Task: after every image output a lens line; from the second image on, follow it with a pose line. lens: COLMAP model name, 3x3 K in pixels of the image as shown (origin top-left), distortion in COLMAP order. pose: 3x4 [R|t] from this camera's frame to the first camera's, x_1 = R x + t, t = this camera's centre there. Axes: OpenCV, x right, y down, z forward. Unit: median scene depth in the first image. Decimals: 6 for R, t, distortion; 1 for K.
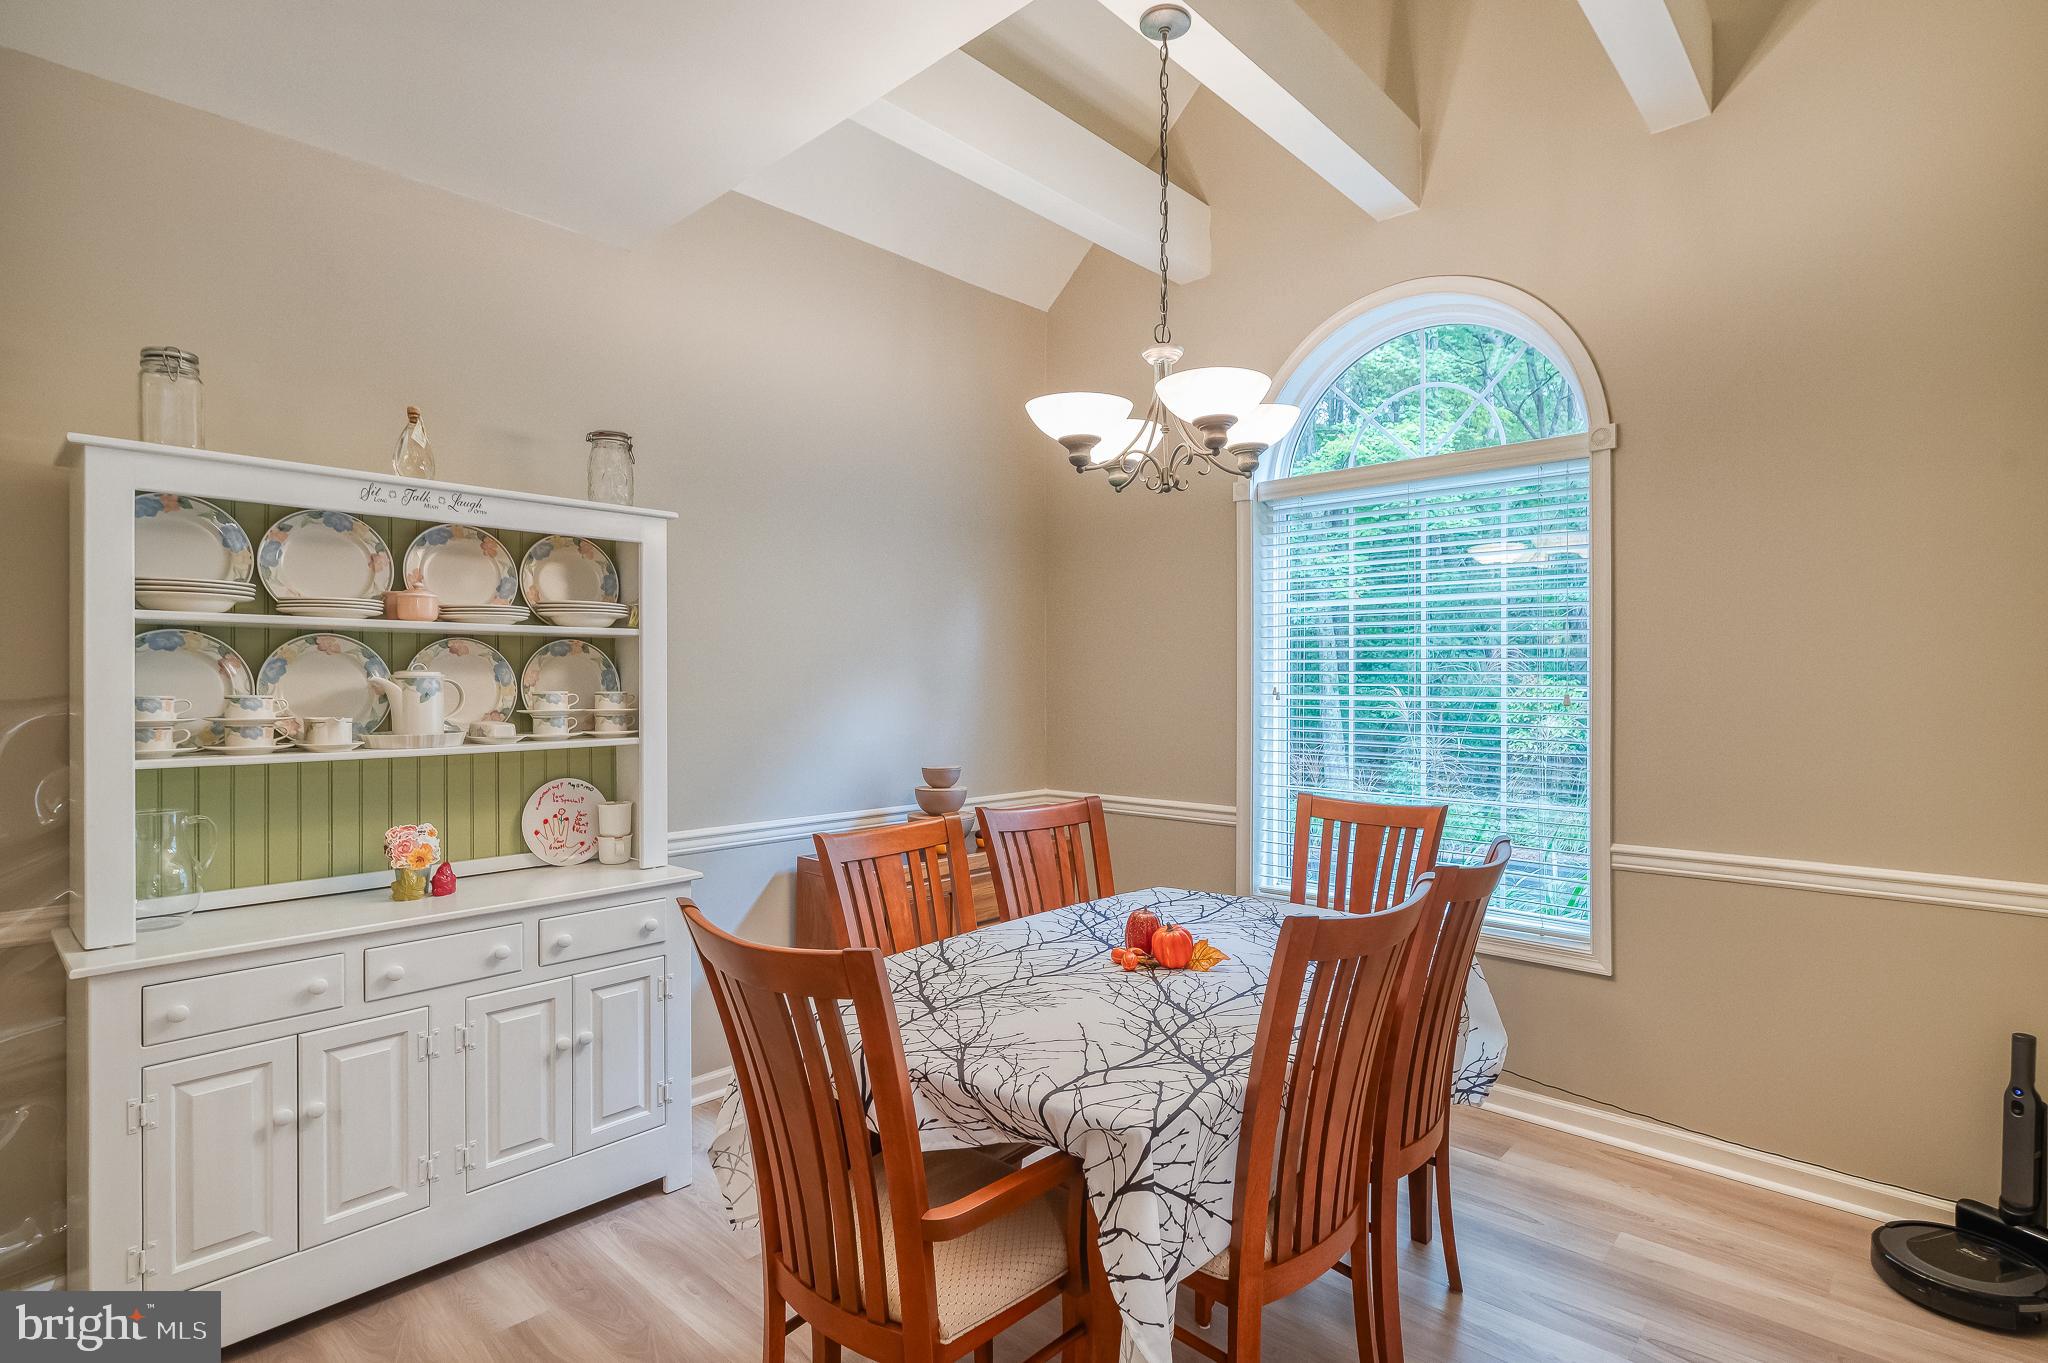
lens RADIAL K [[997.0, 0, 1023.6], [0, 997.0, 677.6], [0, 0, 1]] dist [0.000270, 0.000583]
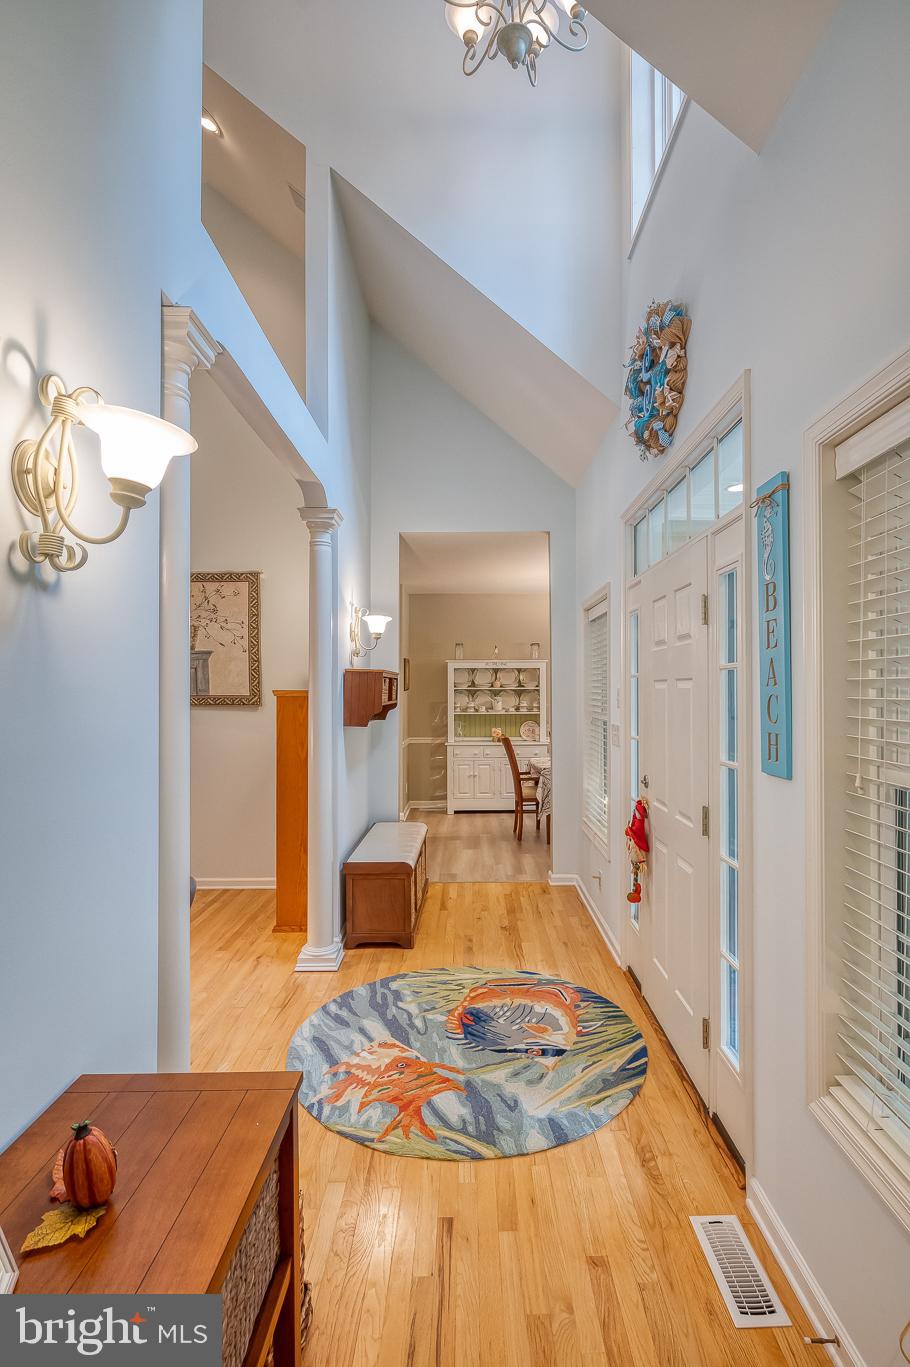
lens RADIAL K [[690.4, 0, 456.3], [0, 690.4, 686.1], [0, 0, 1]] dist [0.001529, 0.000106]
pose [[0.666161, -0.009275, -0.745750, 1.900473], [0.006347, 0.999957, -0.006766, -0.042136], [0.745781, -0.000226, 0.666191, -1.510396]]
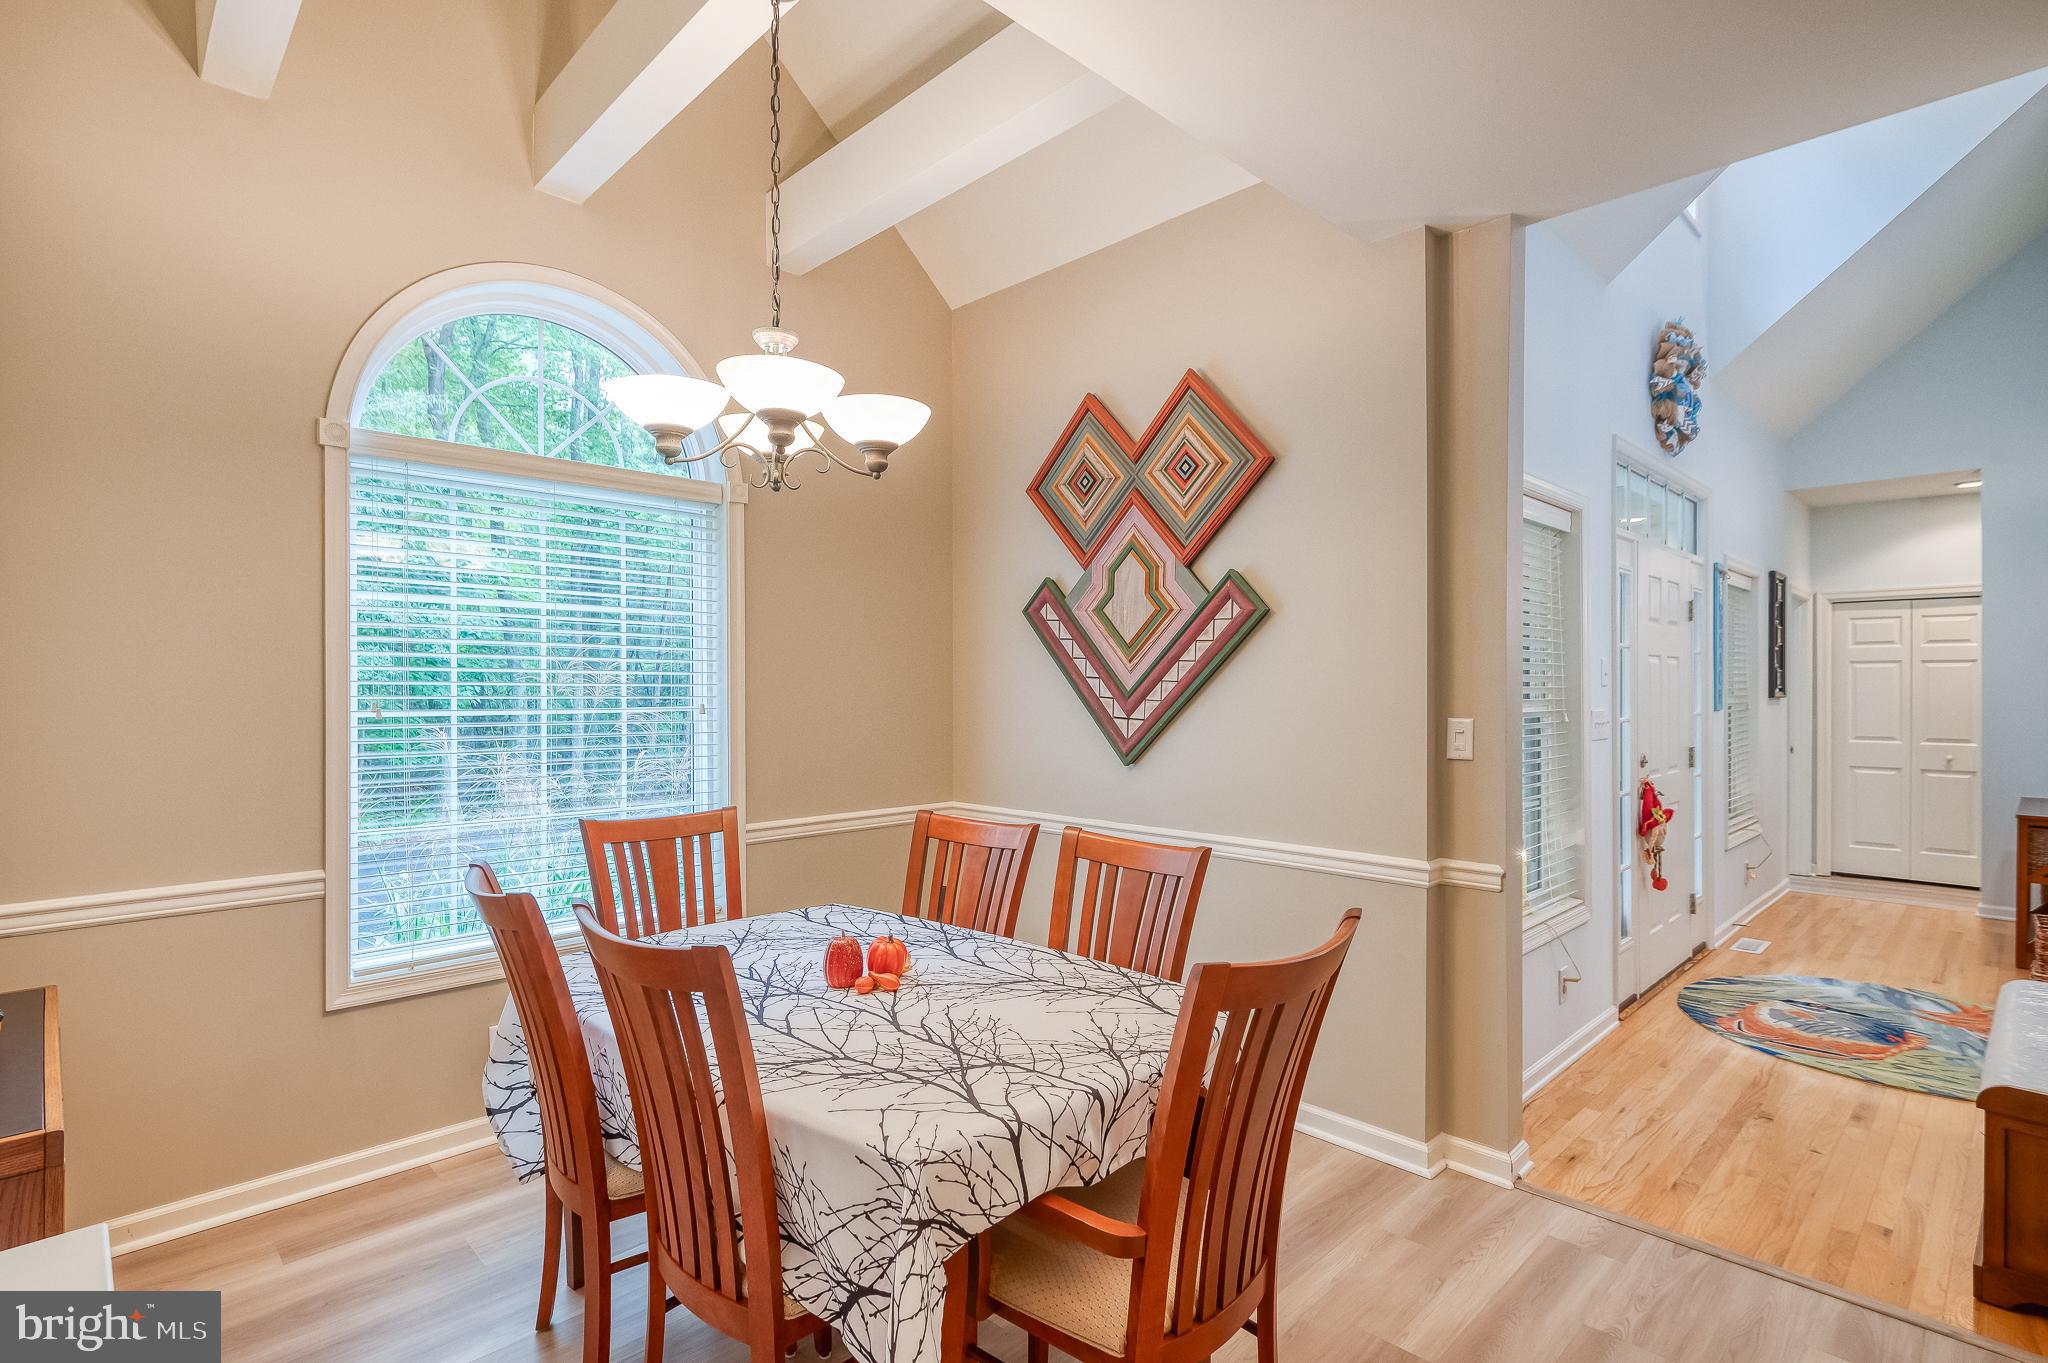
lens RADIAL K [[997.0, 0, 1030.7], [0, 997.0, 691.8], [0, 0, 1]] dist [0.000270, 0.000583]
pose [[0.046153, -0.006636, 0.998912, -0.716870], [-0.000332, 0.999978, 0.006659, -0.005533], [-0.998934, -0.000639, 0.046149, 0.679549]]
